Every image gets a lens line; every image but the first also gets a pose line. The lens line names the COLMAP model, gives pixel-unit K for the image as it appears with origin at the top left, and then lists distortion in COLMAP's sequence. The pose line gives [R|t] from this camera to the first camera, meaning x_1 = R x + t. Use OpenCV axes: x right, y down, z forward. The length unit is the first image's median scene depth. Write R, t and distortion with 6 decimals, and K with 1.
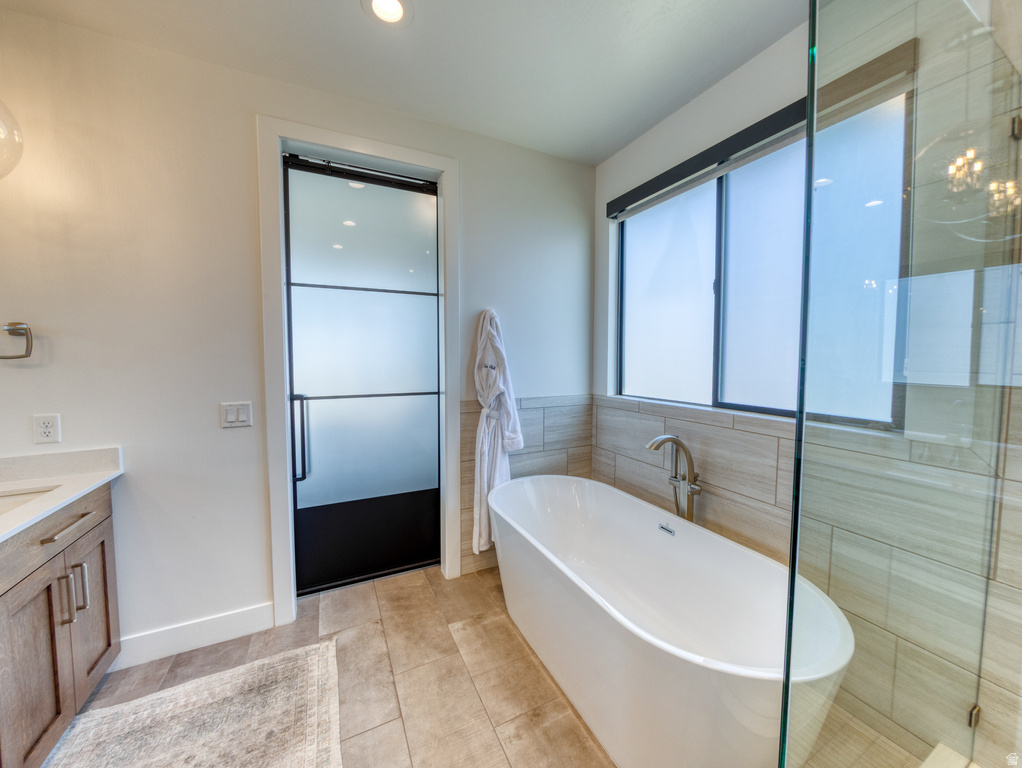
lens RADIAL K [[369.6, 0, 513.4], [0, 369.6, 377.1], [0, 0, 1]] dist [-0.008588, 0.001317]
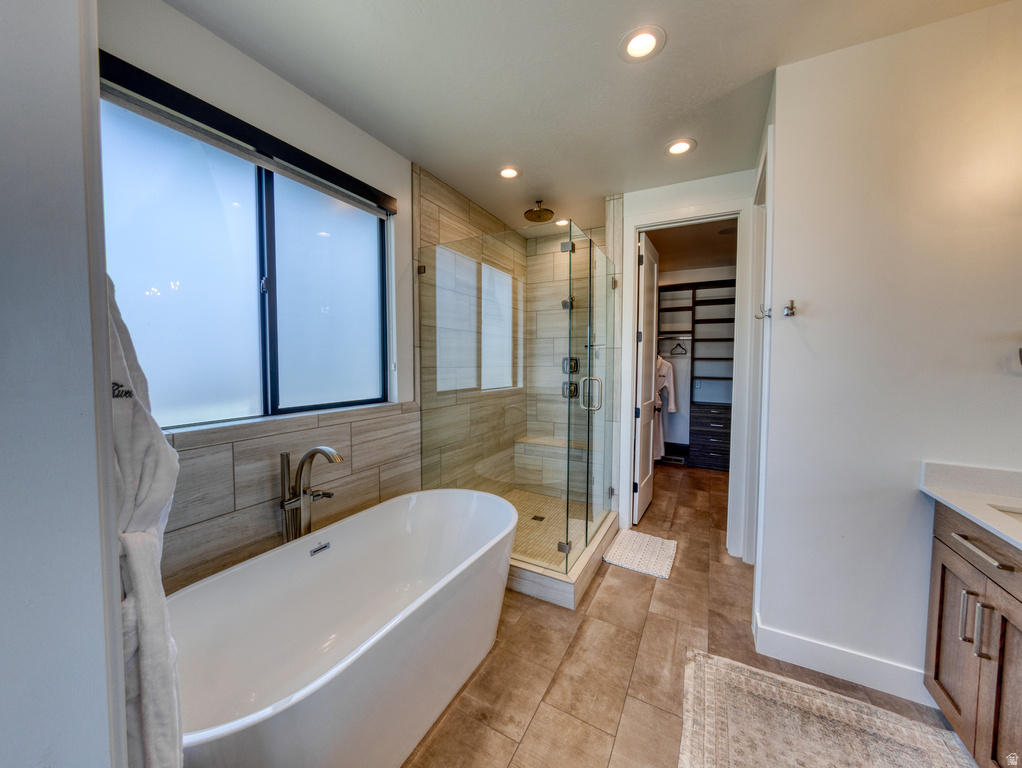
lens RADIAL K [[369.6, 0, 502.8], [0, 369.6, 374.3], [0, 0, 1]] dist [-0.008588, 0.001317]
pose [[-0.554935, -0.033523, 0.831218, -0.369005], [0.045213, 0.996495, 0.070374, -0.041191], [-0.830664, 0.076635, -0.551475, 0.686481]]
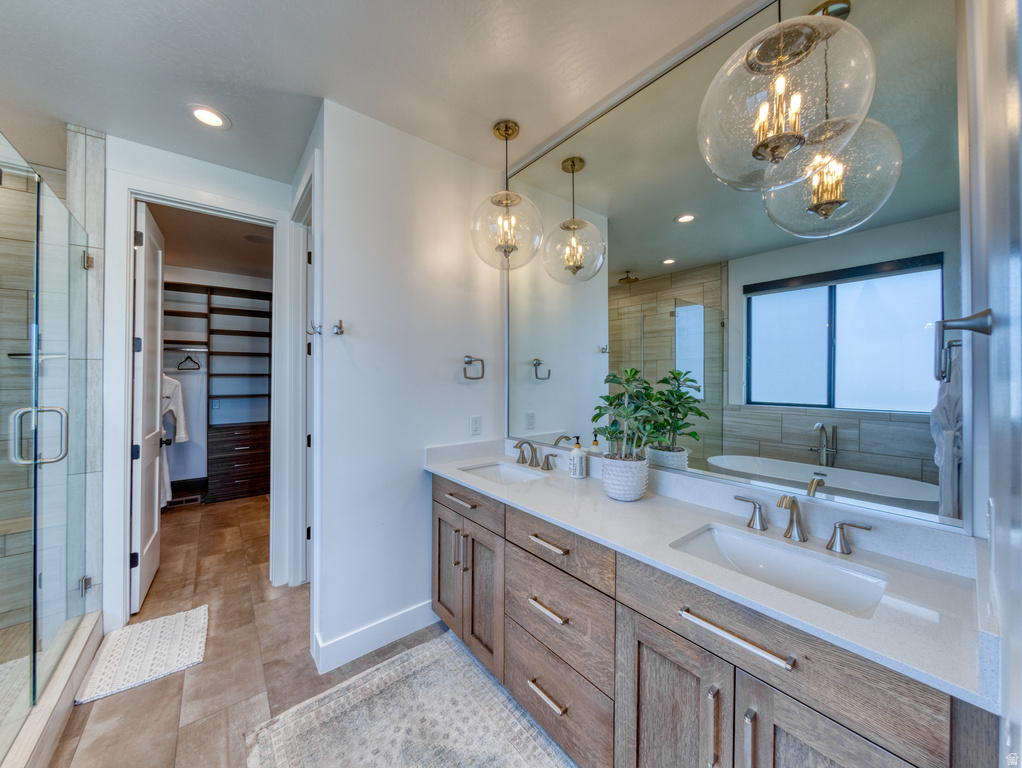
lens RADIAL K [[369.6, 0, 500.2], [0, 369.6, 371.8], [0, 0, 1]] dist [-0.008588, 0.001317]
pose [[-0.981413, 0.006811, -0.191786, -0.290232], [-0.002775, 0.998762, 0.049668, -0.040680], [0.191887, 0.049277, -0.980179, 0.651906]]
